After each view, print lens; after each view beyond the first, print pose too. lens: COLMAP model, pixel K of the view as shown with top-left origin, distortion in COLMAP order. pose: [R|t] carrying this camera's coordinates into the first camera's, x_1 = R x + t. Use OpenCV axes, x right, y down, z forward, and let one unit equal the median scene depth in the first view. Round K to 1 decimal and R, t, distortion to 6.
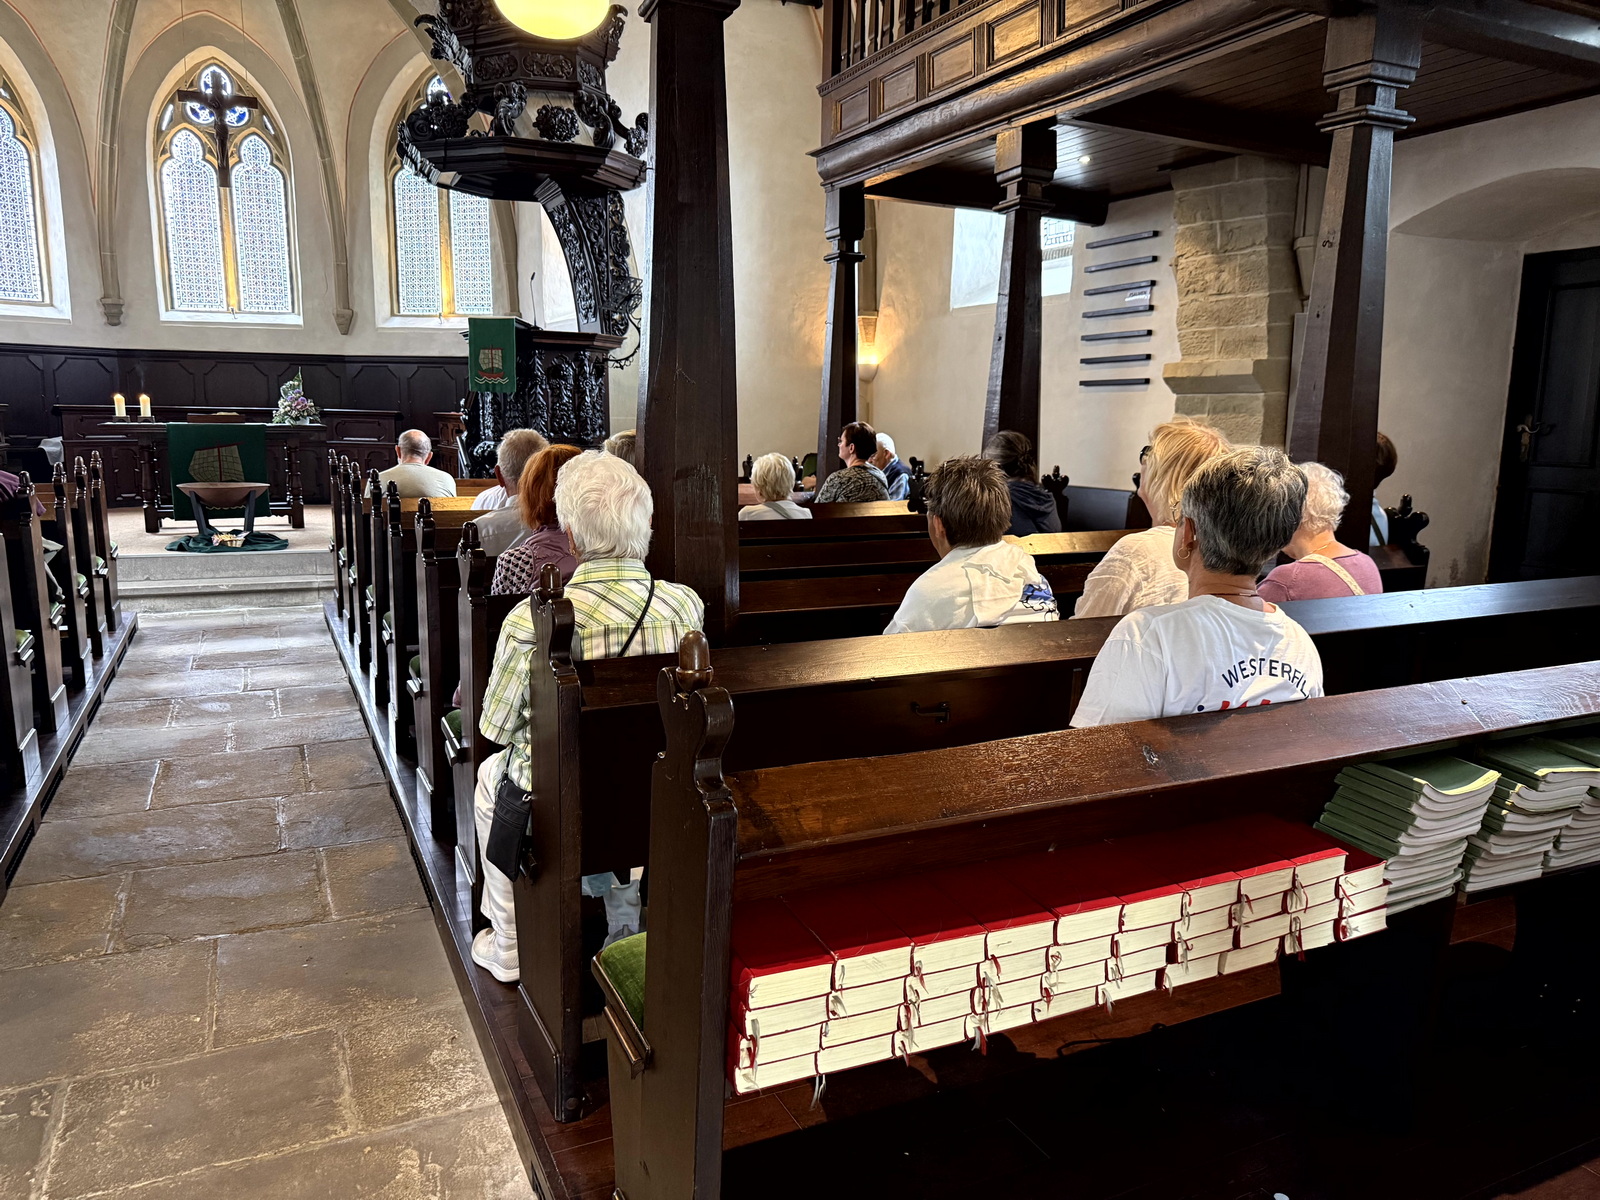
lens RADIAL K [[1146.0, 0, 790.0], [0, 1146.0, 596.7], [0, 0, 1]] dist [0.022375, -0.023363]
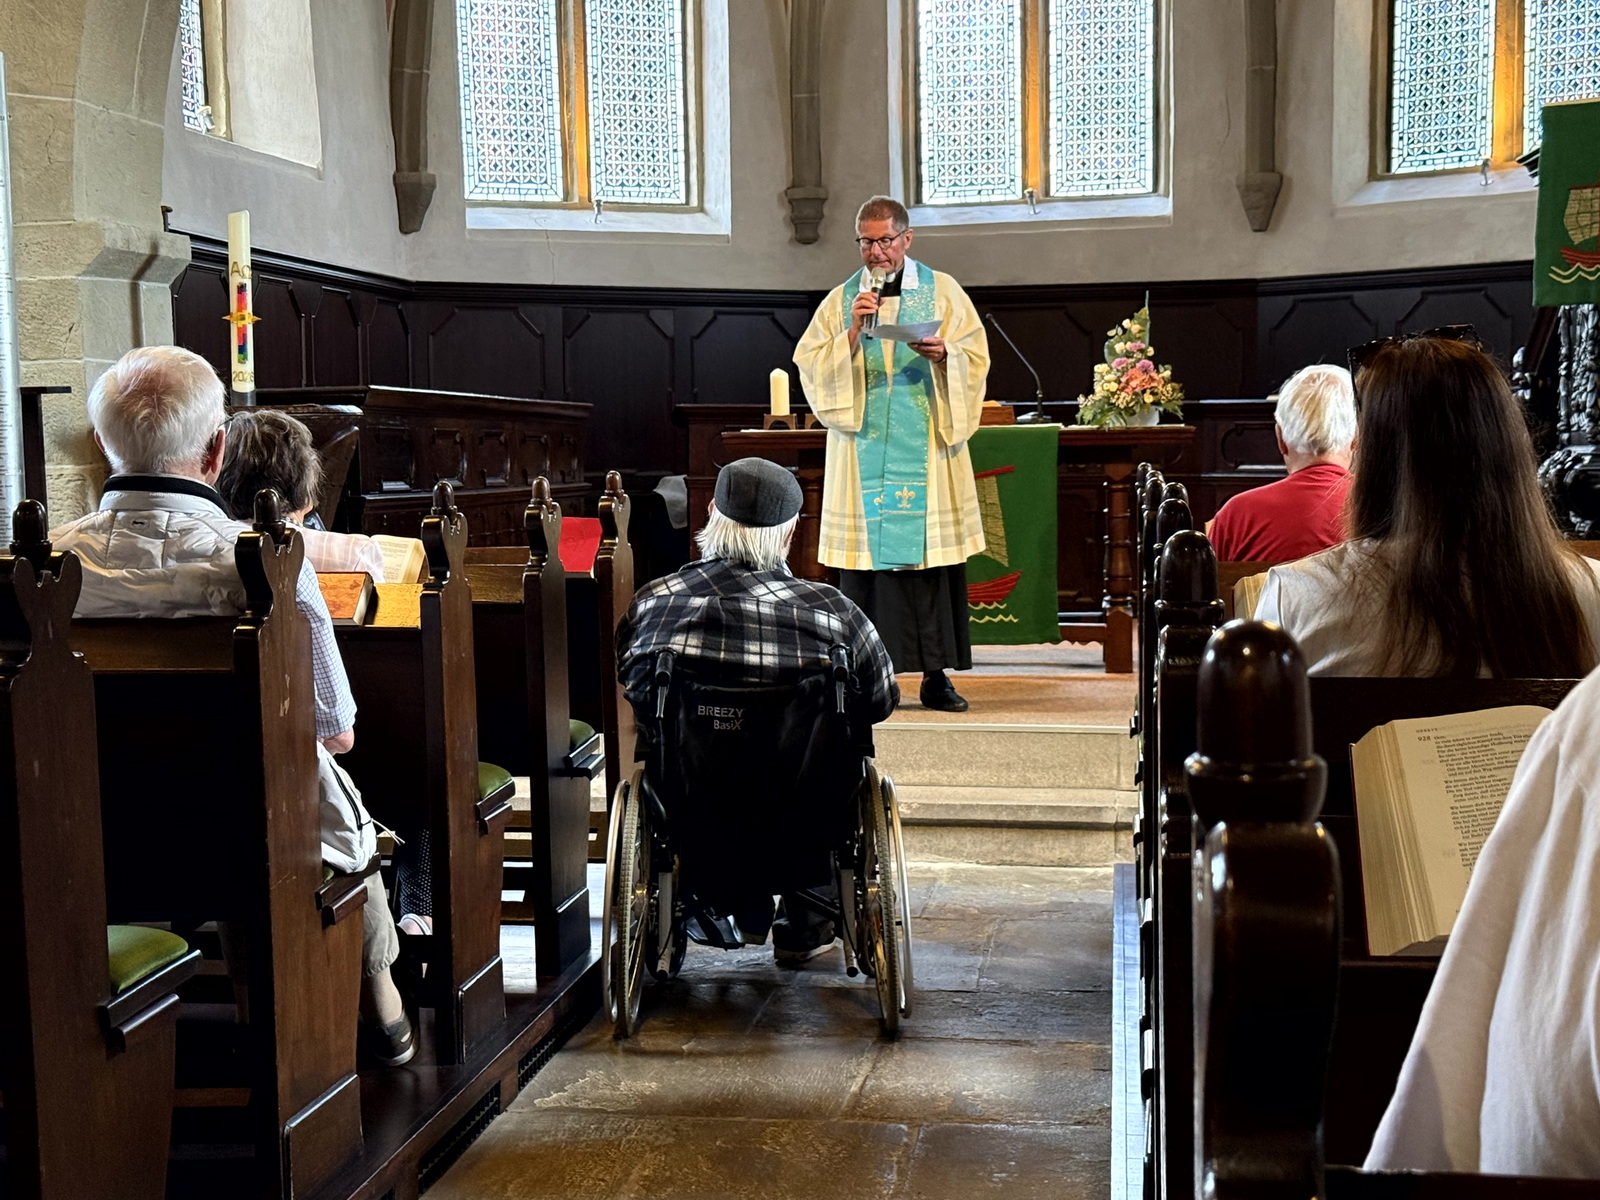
lens RADIAL K [[2414.1, 0, 793.9], [0, 2414.1, 601.6], [0, 0, 1]] dist [0.168801, 0.000000]
pose [[0.839739, 0.017213, -0.542717, -0.037015], [-0.068964, 0.994784, -0.075156, -0.009192], [0.538593, 0.100539, 0.836546, 0.162297]]
